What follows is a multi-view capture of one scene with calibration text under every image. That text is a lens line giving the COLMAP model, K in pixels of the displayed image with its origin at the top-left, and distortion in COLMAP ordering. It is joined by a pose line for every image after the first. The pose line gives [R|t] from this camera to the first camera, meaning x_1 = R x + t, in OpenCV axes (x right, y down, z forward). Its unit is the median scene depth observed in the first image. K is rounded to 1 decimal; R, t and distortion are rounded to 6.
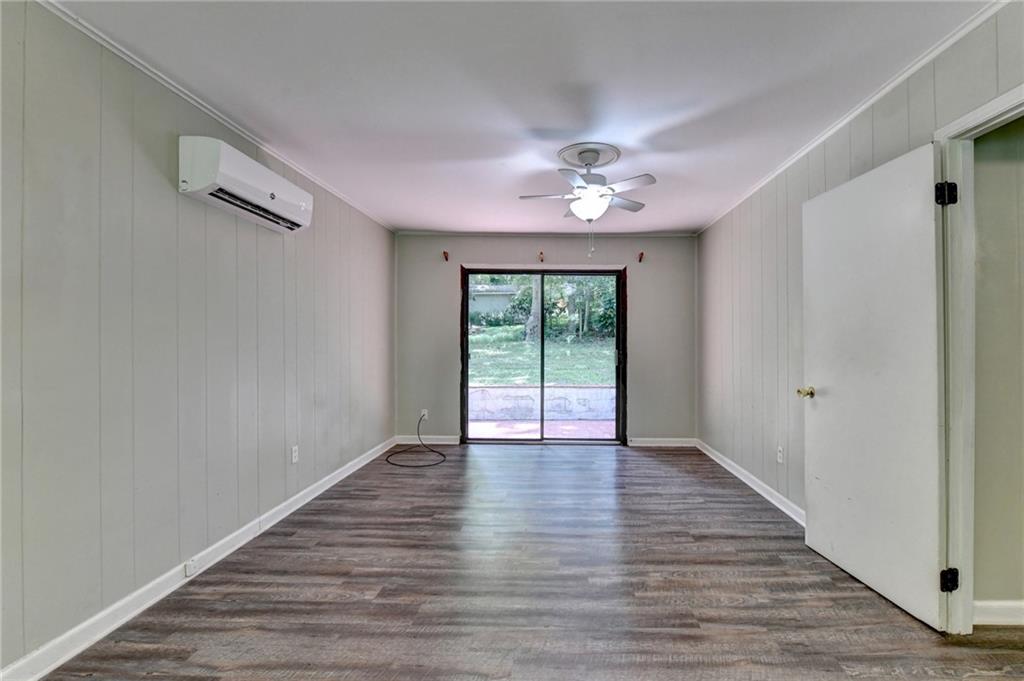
lens RADIAL K [[433.1, 0, 463.7], [0, 433.1, 339.3], [0, 0, 1]] dist [-0.003410, -0.000517]
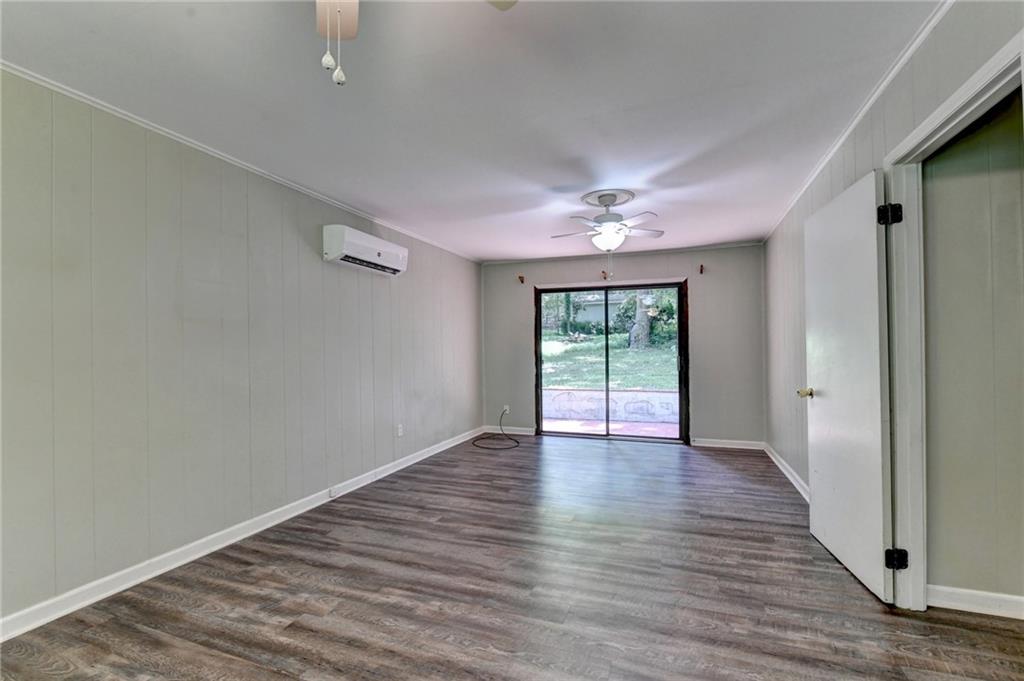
lens RADIAL K [[391.8, 0, 442.6], [0, 391.8, 349.7], [0, 0, 1]] dist [0.000148, 0.000099]
pose [[0.943202, -0.011009, -0.332038, 0.202742], [0.012314, 0.999923, 0.001826, -0.001049], [0.331993, -0.005811, 0.943264, -0.199576]]
